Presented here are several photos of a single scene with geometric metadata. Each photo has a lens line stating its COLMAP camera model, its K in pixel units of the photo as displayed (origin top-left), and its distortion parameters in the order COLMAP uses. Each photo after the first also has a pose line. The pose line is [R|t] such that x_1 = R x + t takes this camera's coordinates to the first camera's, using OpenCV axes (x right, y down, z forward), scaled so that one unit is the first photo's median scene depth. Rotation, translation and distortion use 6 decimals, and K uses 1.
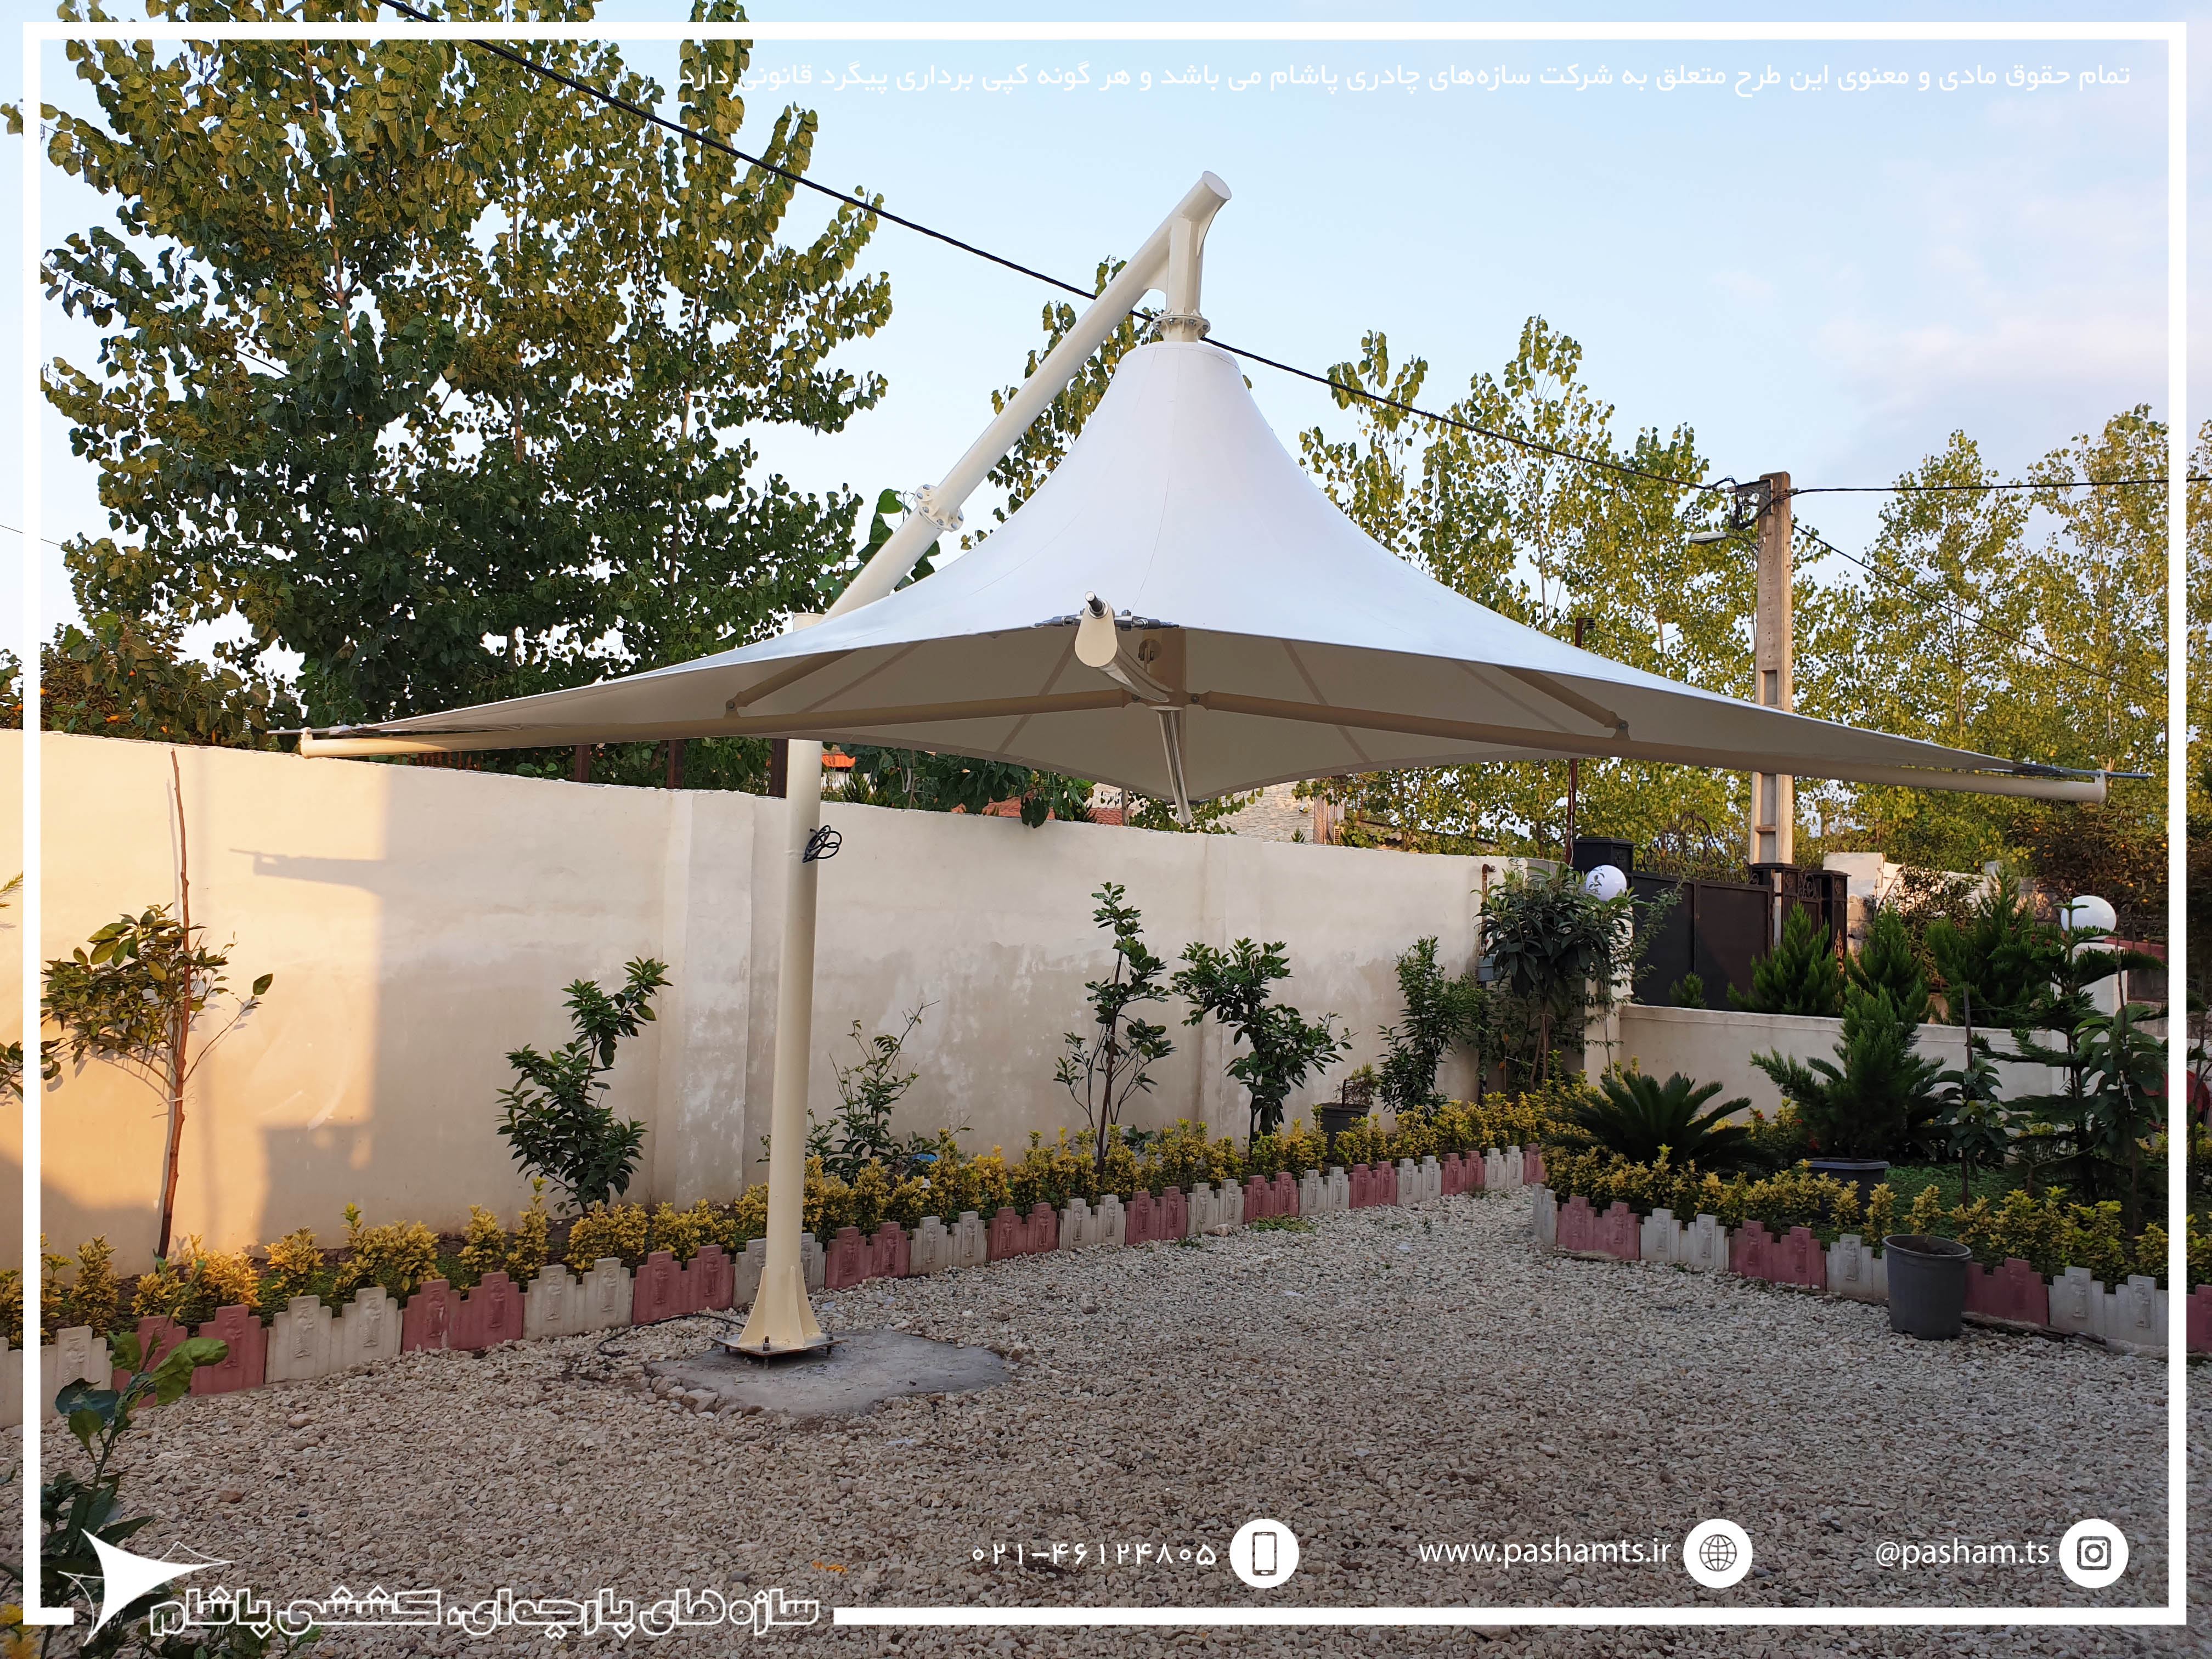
lens RADIAL K [[1682.5, 0, 1114.7], [0, 1682.5, 835.7], [0, 0, 1]] dist [-0.002238, 0.032267]
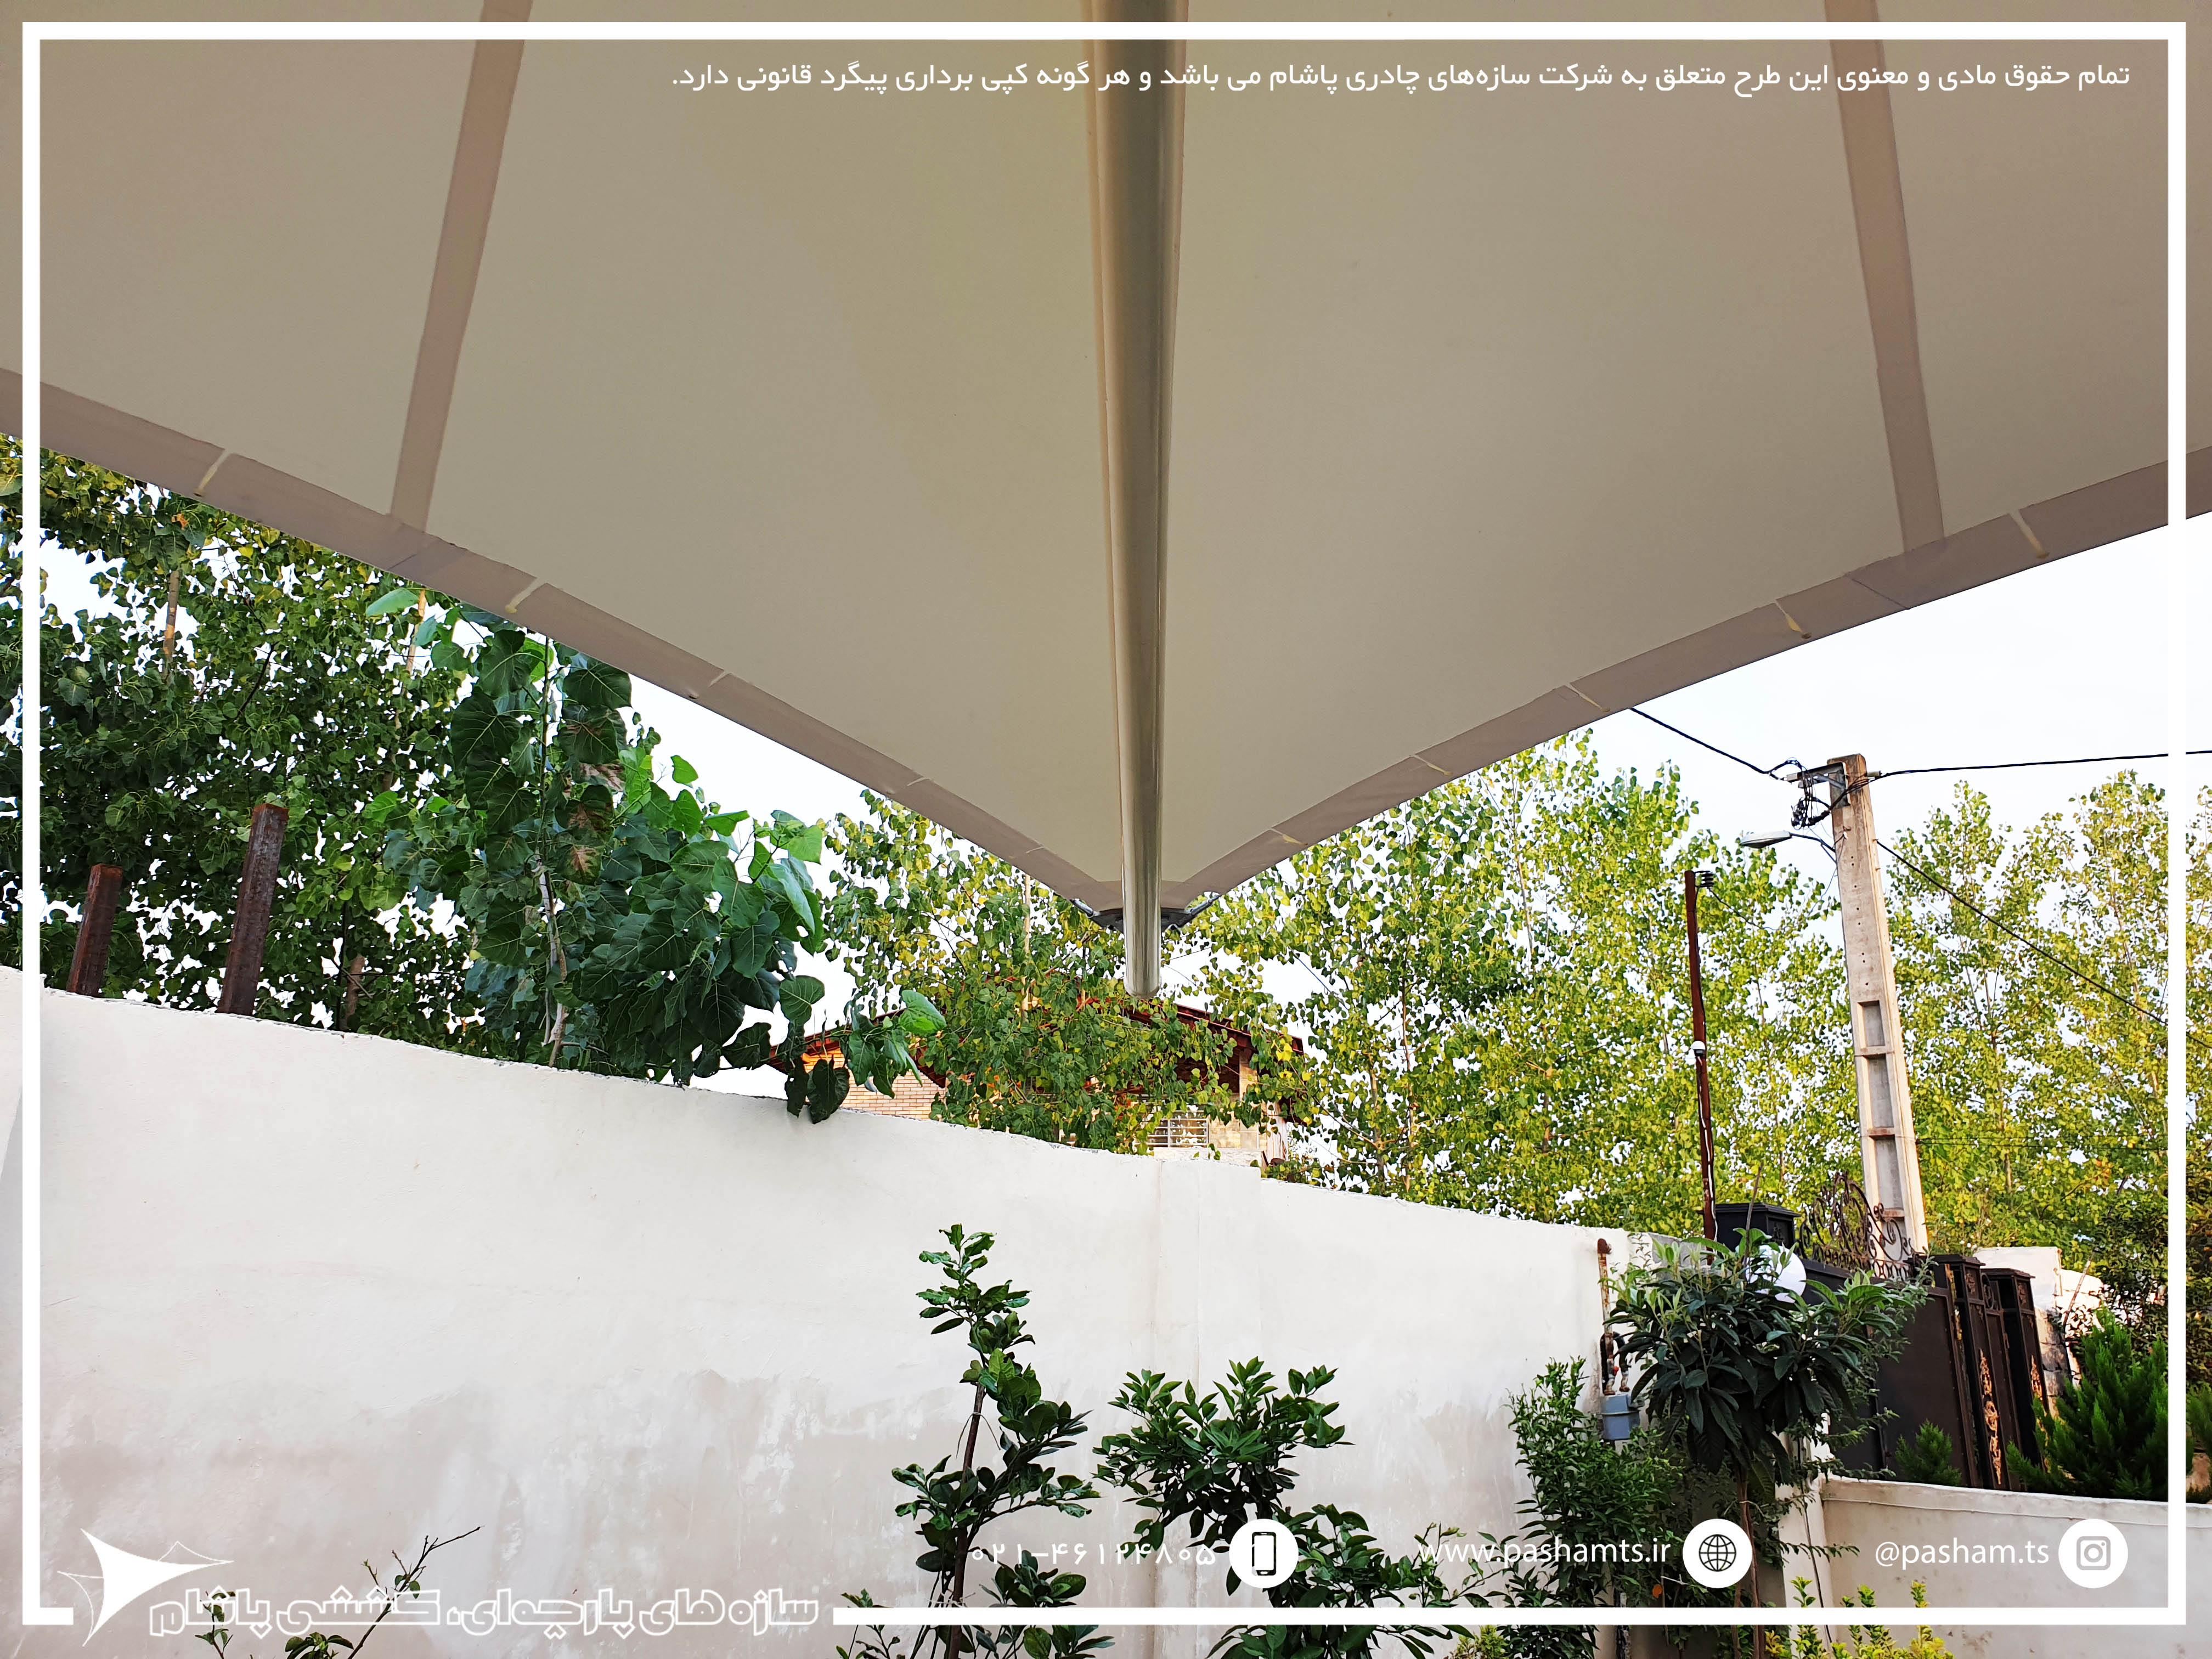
lens RADIAL K [[1682.5, 0, 1114.7], [0, 1682.5, 835.7], [0, 0, 1]] dist [-0.002238, 0.032267]
pose [[0.998695, 0.008926, 0.050277, 0.013598], [0.003919, 0.968299, -0.249761, 0.035733], [-0.050912, 0.249633, 0.967001, 0.497059]]
